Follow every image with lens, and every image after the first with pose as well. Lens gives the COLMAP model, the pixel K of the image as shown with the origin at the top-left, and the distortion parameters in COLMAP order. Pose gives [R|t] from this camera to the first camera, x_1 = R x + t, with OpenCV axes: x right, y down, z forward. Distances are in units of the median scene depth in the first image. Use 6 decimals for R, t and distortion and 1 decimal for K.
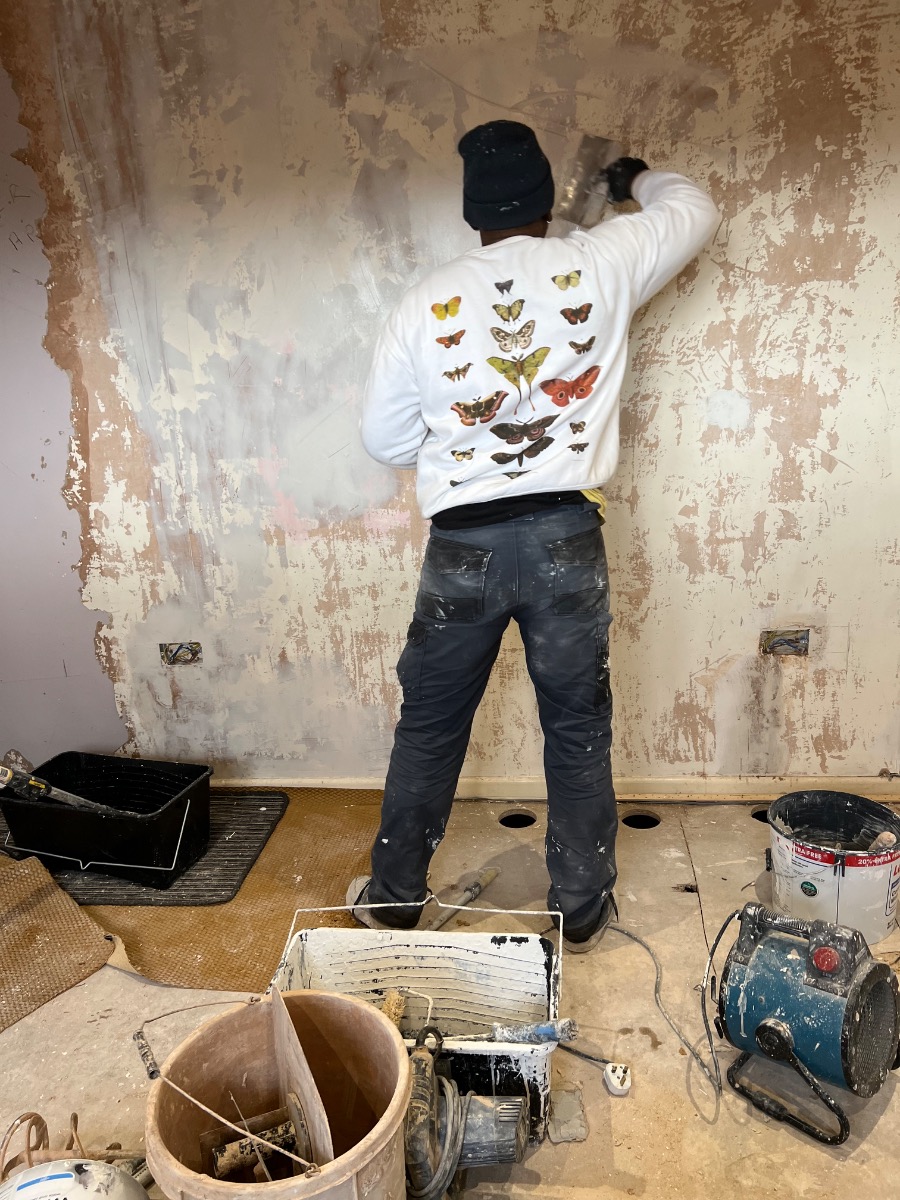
lens RADIAL K [[913.4, 0, 450.0], [0, 913.4, 600.0], [0, 0, 1]] dist [0.064694, -0.088330]
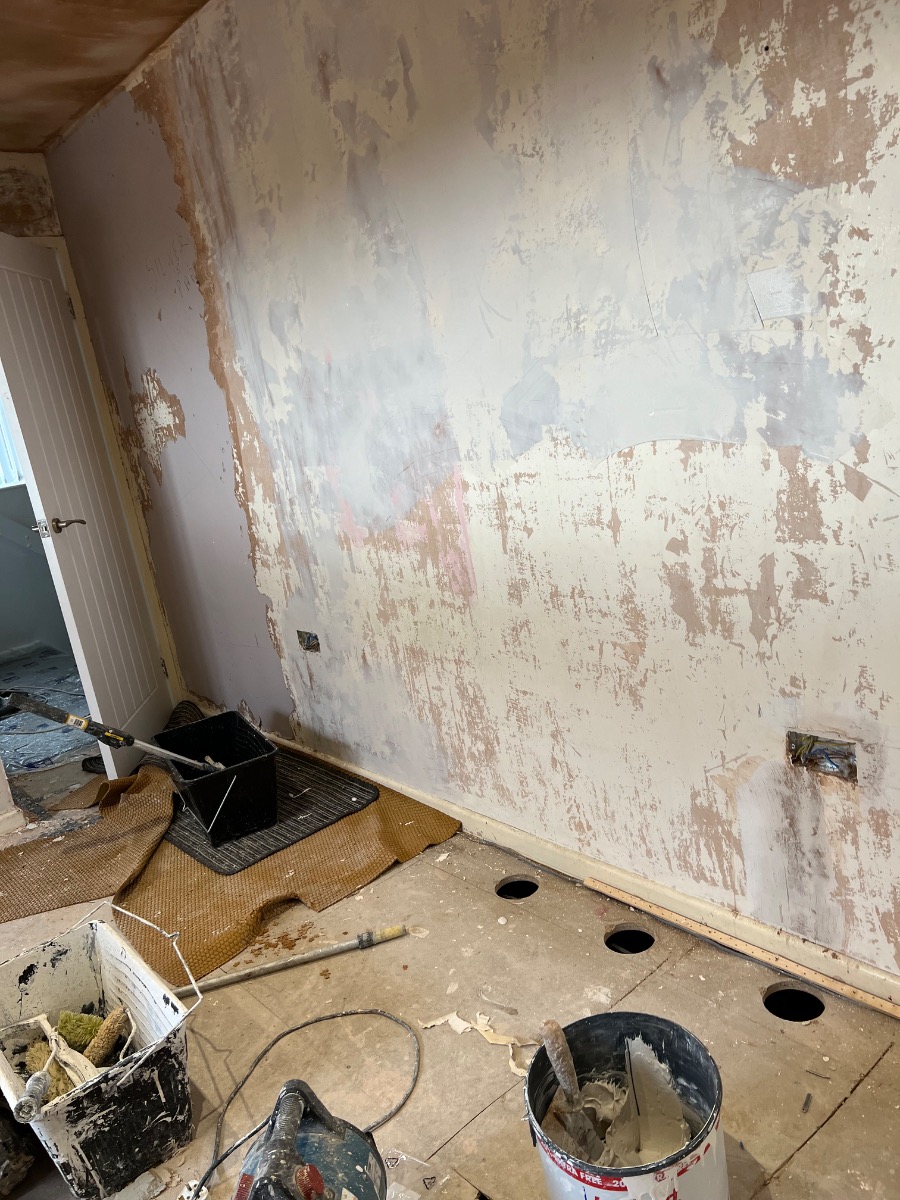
lens RADIAL K [[913.4, 0, 450.0], [0, 913.4, 600.0], [0, 0, 1]] dist [0.064694, -0.088330]
pose [[0.723067, 0.104645, -0.682806, 0.612294], [-0.059339, 0.994215, 0.089533, -0.106276], [0.688225, -0.024221, 0.725093, 0.352965]]
